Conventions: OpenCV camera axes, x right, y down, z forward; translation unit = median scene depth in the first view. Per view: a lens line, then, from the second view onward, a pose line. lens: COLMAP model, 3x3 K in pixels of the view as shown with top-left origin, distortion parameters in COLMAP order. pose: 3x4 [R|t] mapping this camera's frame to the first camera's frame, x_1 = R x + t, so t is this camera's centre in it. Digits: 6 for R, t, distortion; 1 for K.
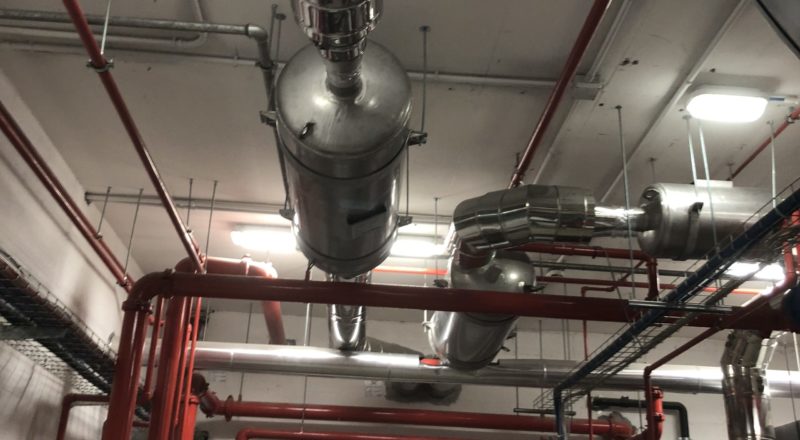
lens RADIAL K [[858.8, 0, 394.0], [0, 858.8, 218.2], [0, 0, 1]] dist [0.129888, -0.368227]
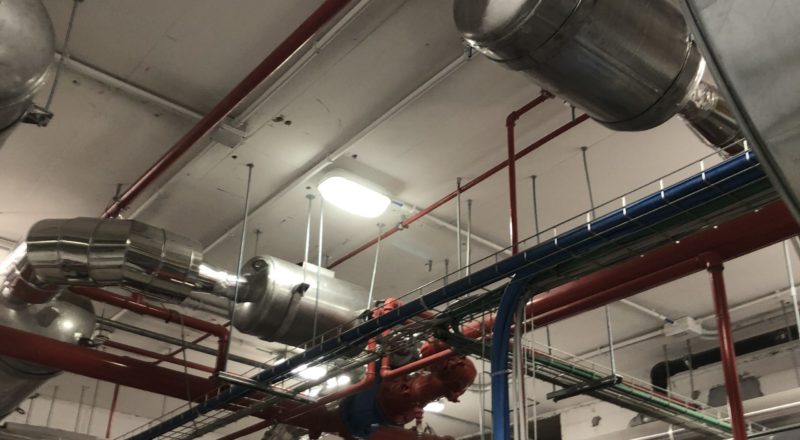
lens RADIAL K [[858.8, 0, 394.0], [0, 858.8, 218.2], [0, 0, 1]] dist [0.129888, -0.368227]
pose [[0.821707, 0.269661, 0.502076, -0.064412], [-0.215634, 0.962589, -0.164088, 0.045601], [-0.527541, 0.026568, 0.849114, 0.133140]]
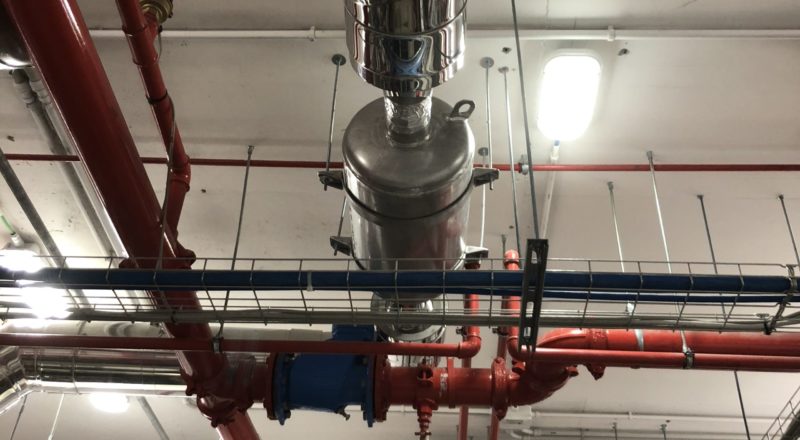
lens RADIAL K [[858.8, 0, 394.0], [0, 858.8, 218.2], [0, 0, 1]] dist [0.129888, -0.368227]
pose [[0.093467, 0.578866, 0.810048, -0.131439], [-0.414574, 0.762348, -0.496944, 0.332435], [-0.905203, -0.289377, 0.311237, 0.840059]]
